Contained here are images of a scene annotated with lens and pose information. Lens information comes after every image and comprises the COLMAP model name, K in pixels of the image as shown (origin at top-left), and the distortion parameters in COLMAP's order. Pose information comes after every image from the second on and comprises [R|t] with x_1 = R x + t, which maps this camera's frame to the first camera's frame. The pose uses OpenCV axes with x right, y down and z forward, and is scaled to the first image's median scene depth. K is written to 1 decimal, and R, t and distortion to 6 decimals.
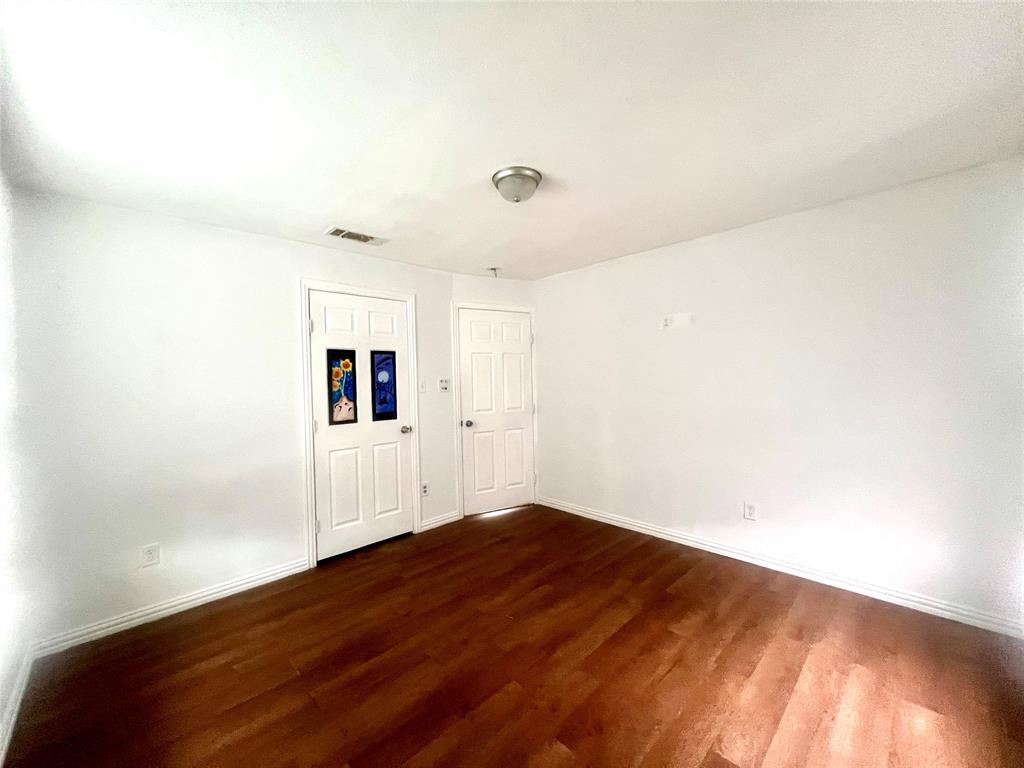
lens RADIAL K [[408.6, 0, 515.8], [0, 408.6, 382.4], [0, 0, 1]] dist [-0.000571, 0.000839]
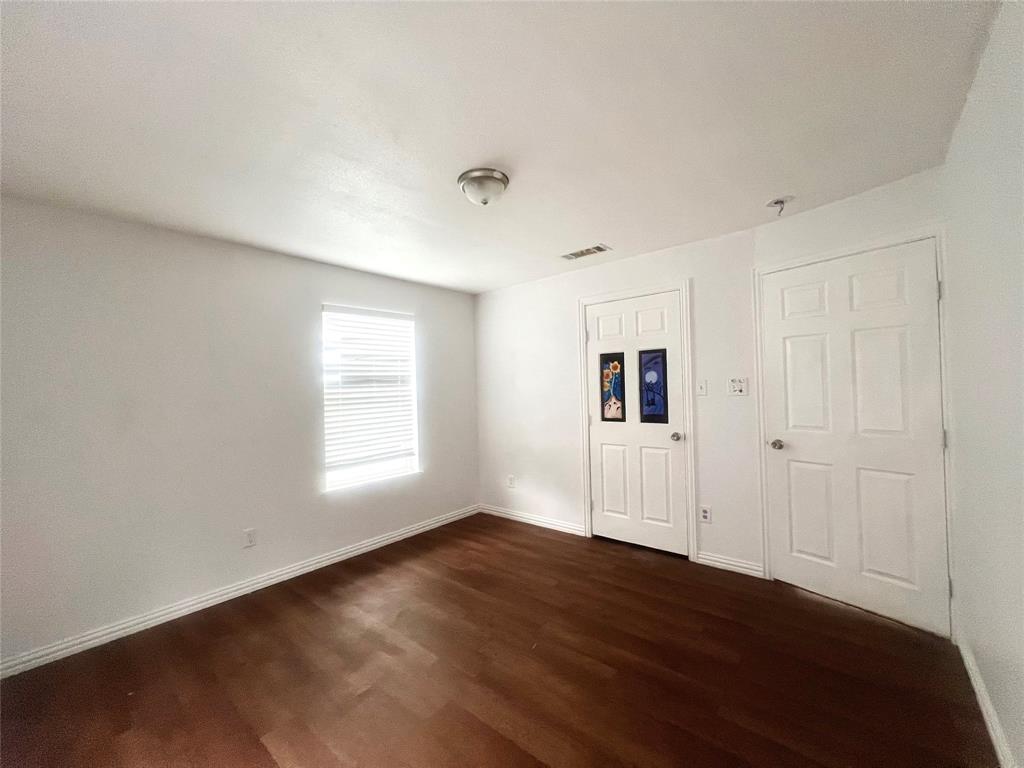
lens RADIAL K [[408.6, 0, 512.1], [0, 408.6, 383.2], [0, 0, 1]] dist [-0.000571, 0.000839]
pose [[0.092740, 0.012958, -0.995606, 0.623047], [0.017359, 0.999742, 0.014629, -0.020348], [0.995539, -0.018639, 0.092491, 0.620881]]
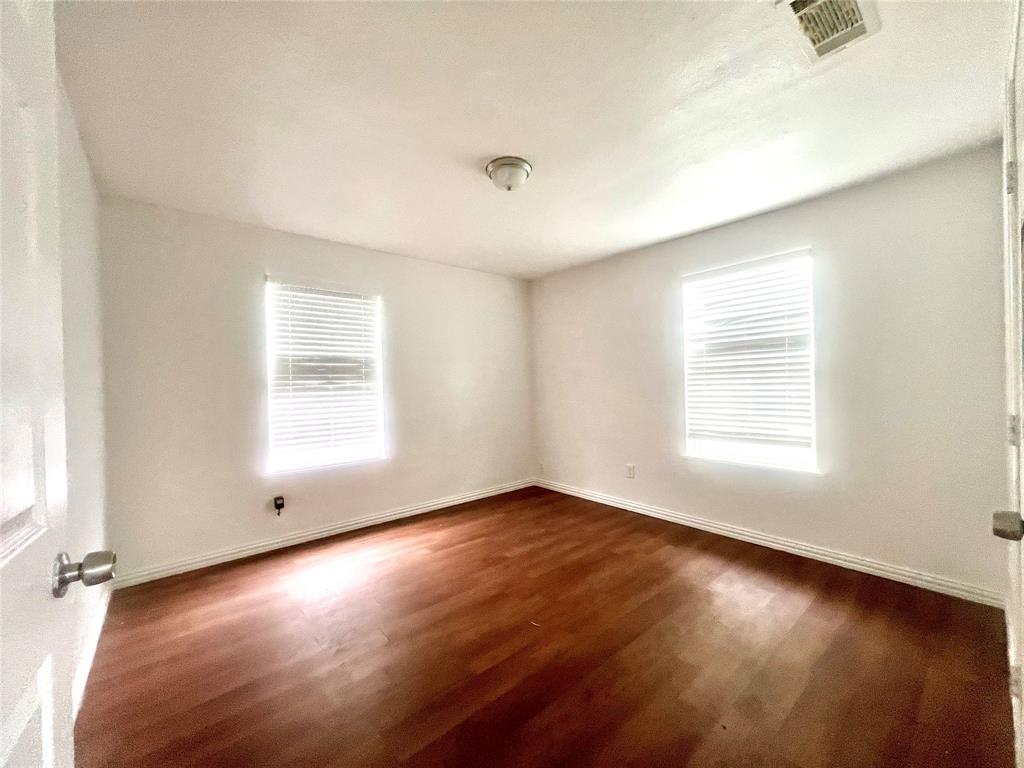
lens RADIAL K [[408.6, 0, 511.6], [0, 408.6, 384.3], [0, 0, 1]] dist [-0.000571, 0.000839]
pose [[-0.997013, 0.044721, 0.062964, -0.028613], [0.045741, 0.998843, 0.014844, 0.030926], [-0.062227, 0.017680, -0.997905, 1.317800]]
